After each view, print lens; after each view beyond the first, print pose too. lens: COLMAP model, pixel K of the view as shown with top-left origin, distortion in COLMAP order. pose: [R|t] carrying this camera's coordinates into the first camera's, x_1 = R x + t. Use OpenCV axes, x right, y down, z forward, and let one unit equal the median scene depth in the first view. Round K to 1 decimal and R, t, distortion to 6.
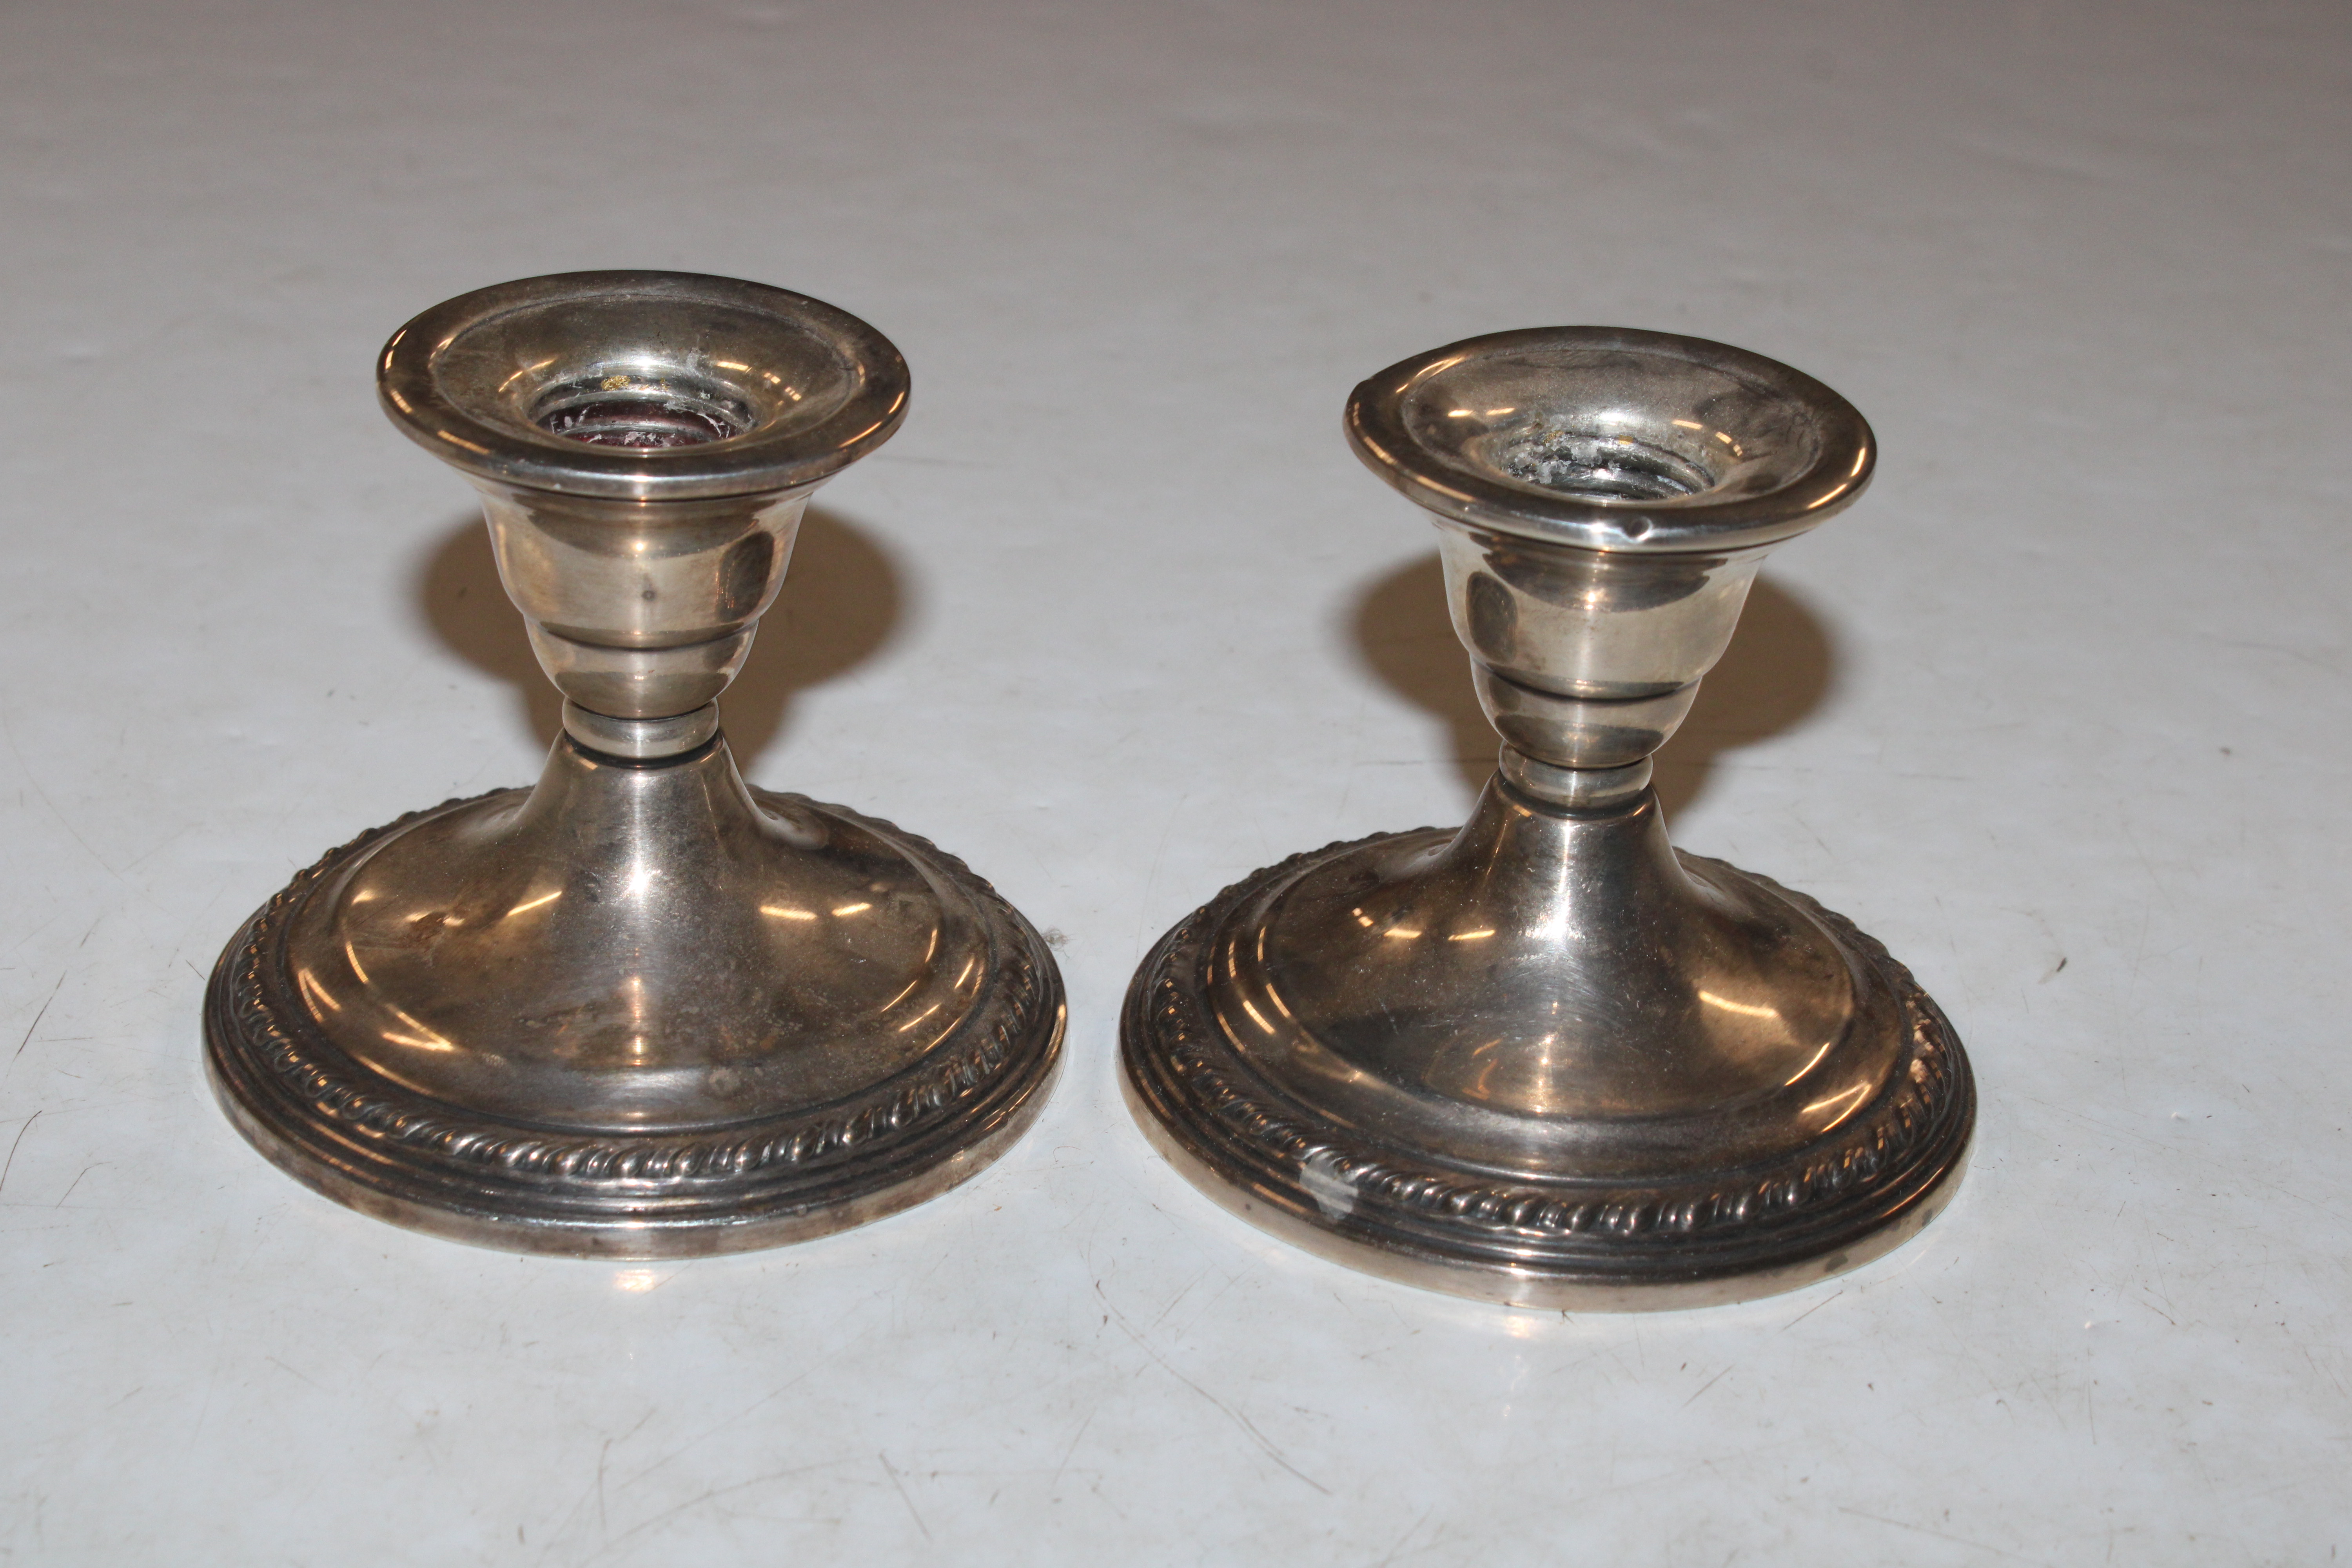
lens RADIAL K [[4274.9, 0, 1181.1], [0, 4274.9, 778.5], [0, 0, 1]] dist [0.011074, 0.000000]
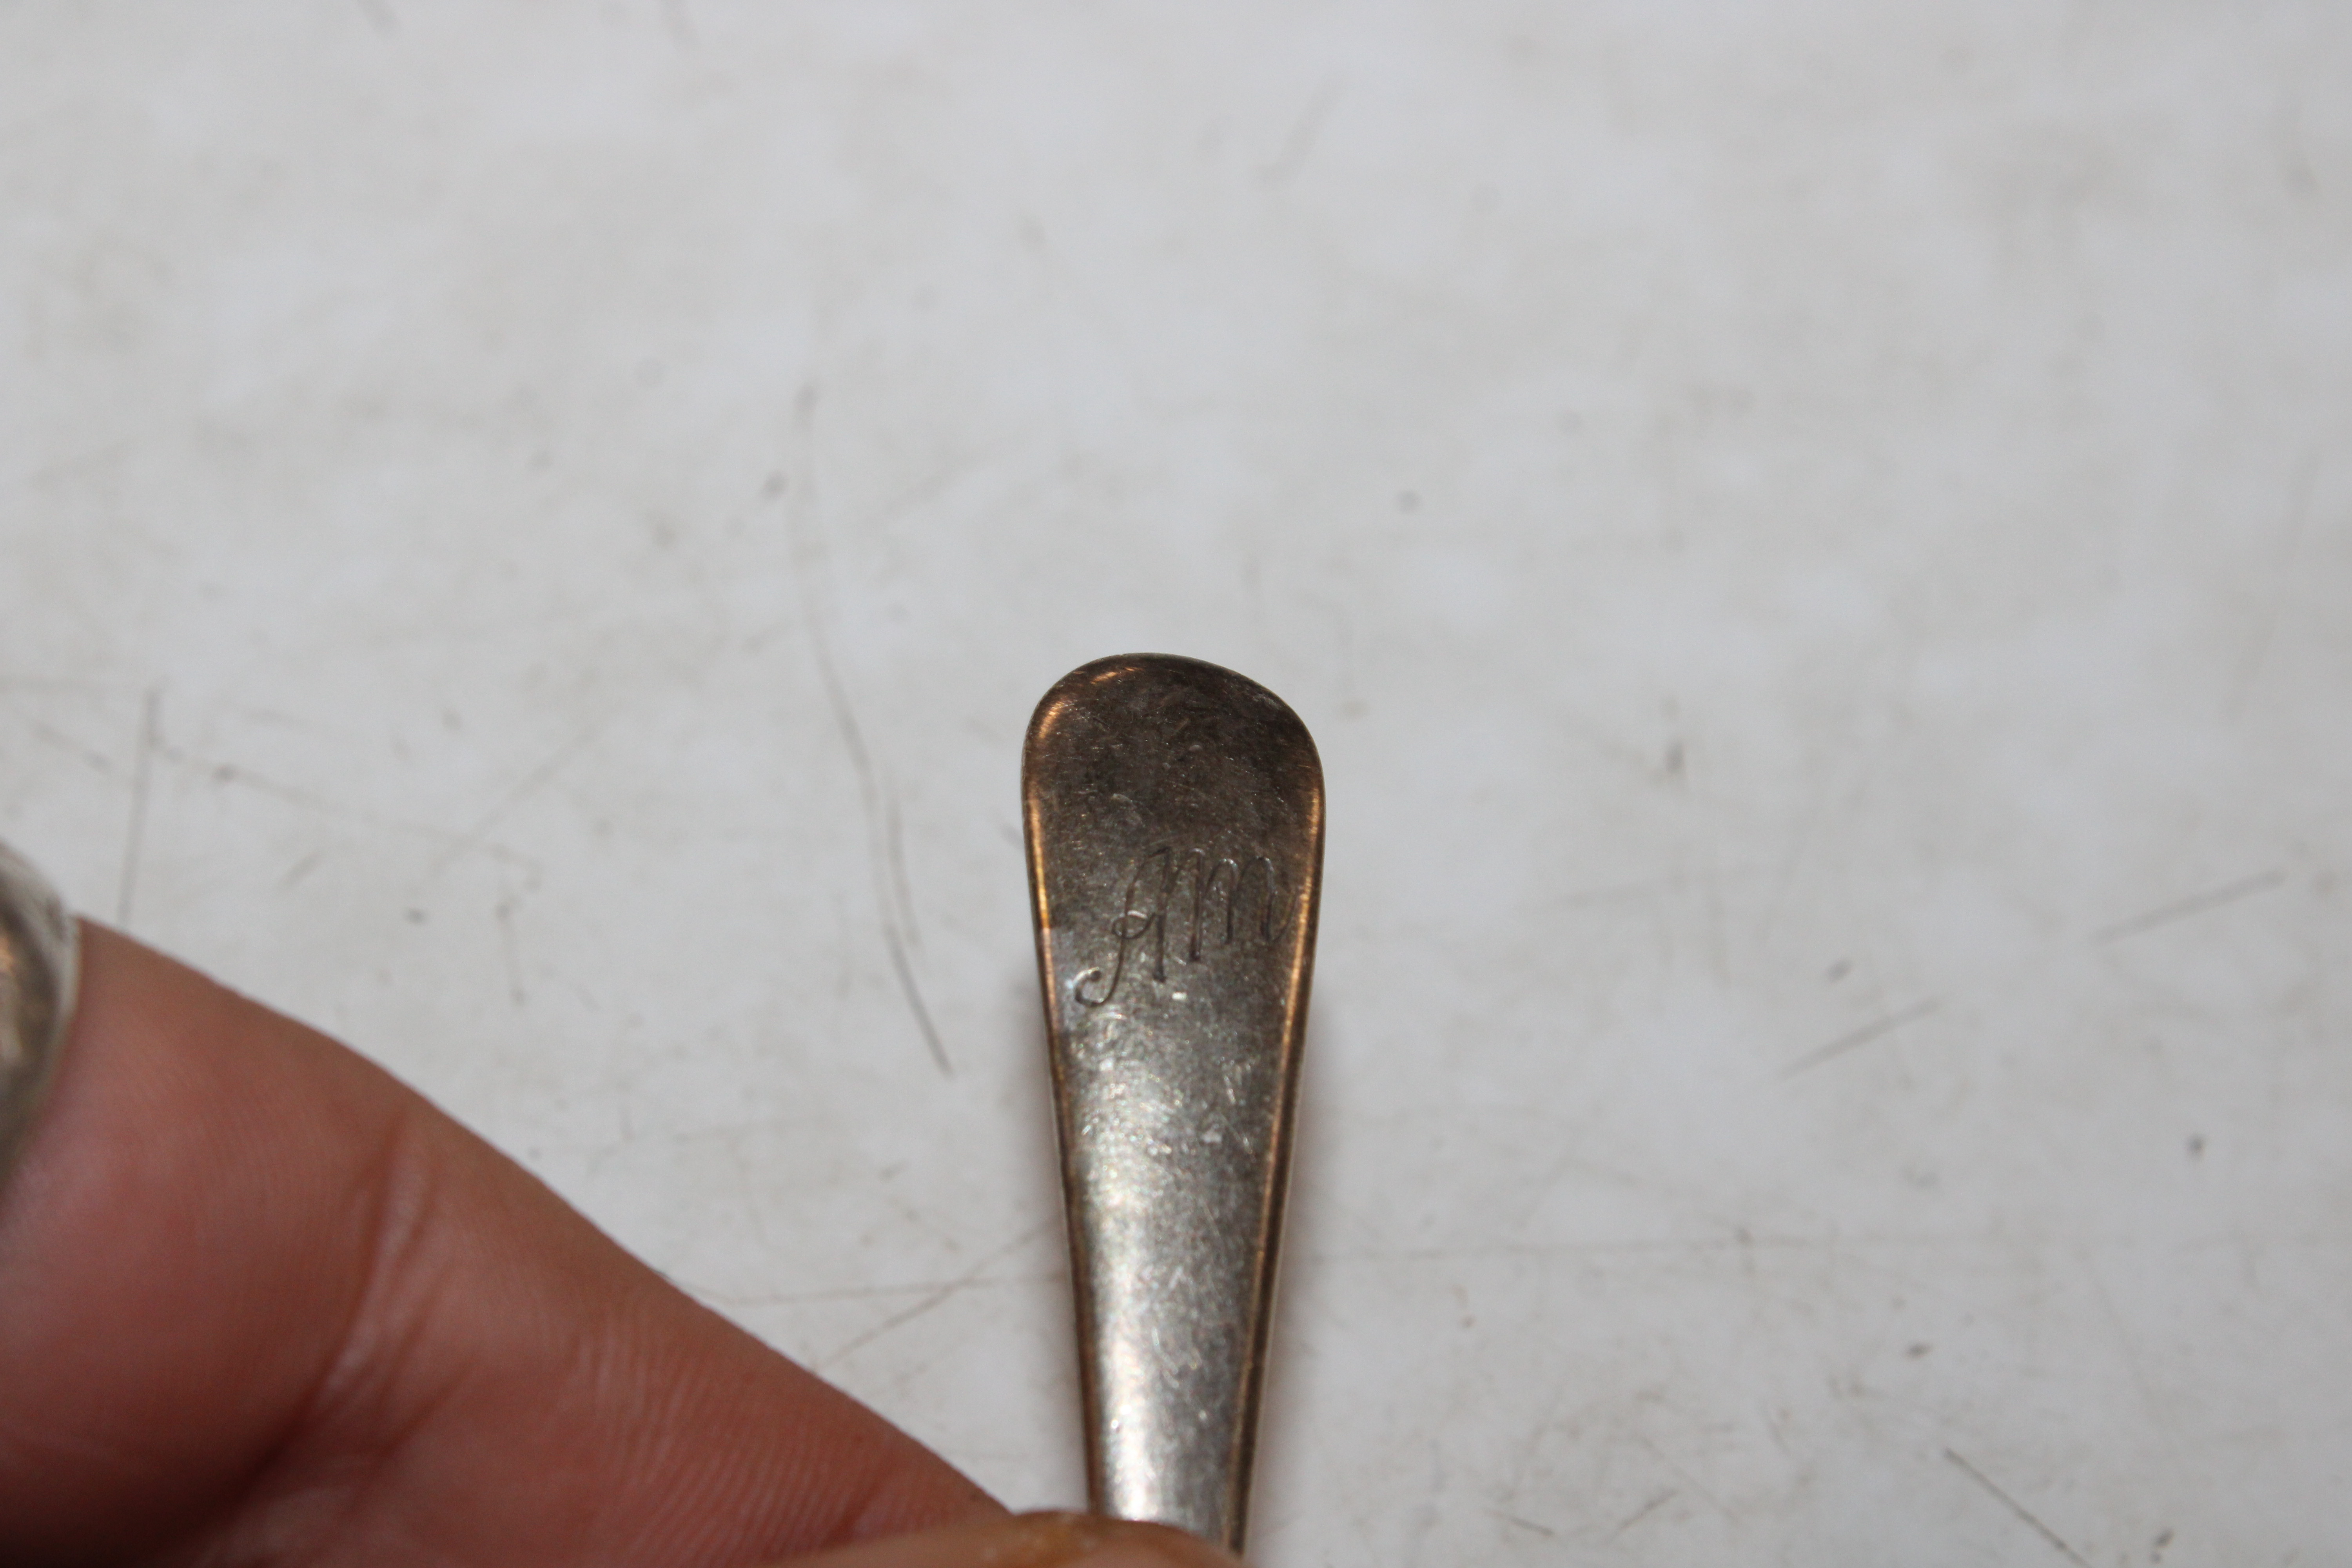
lens RADIAL K [[5266.7, 0, 1163.6], [0, 5266.7, 762.0], [0, 0, 1]] dist [0.051677, 0.000000]
pose [[0.924412, 0.332495, -0.186839, 0.145642], [-0.217600, 0.862119, 0.457603, -0.133001], [0.313229, -0.382358, 0.869305, 0.456427]]
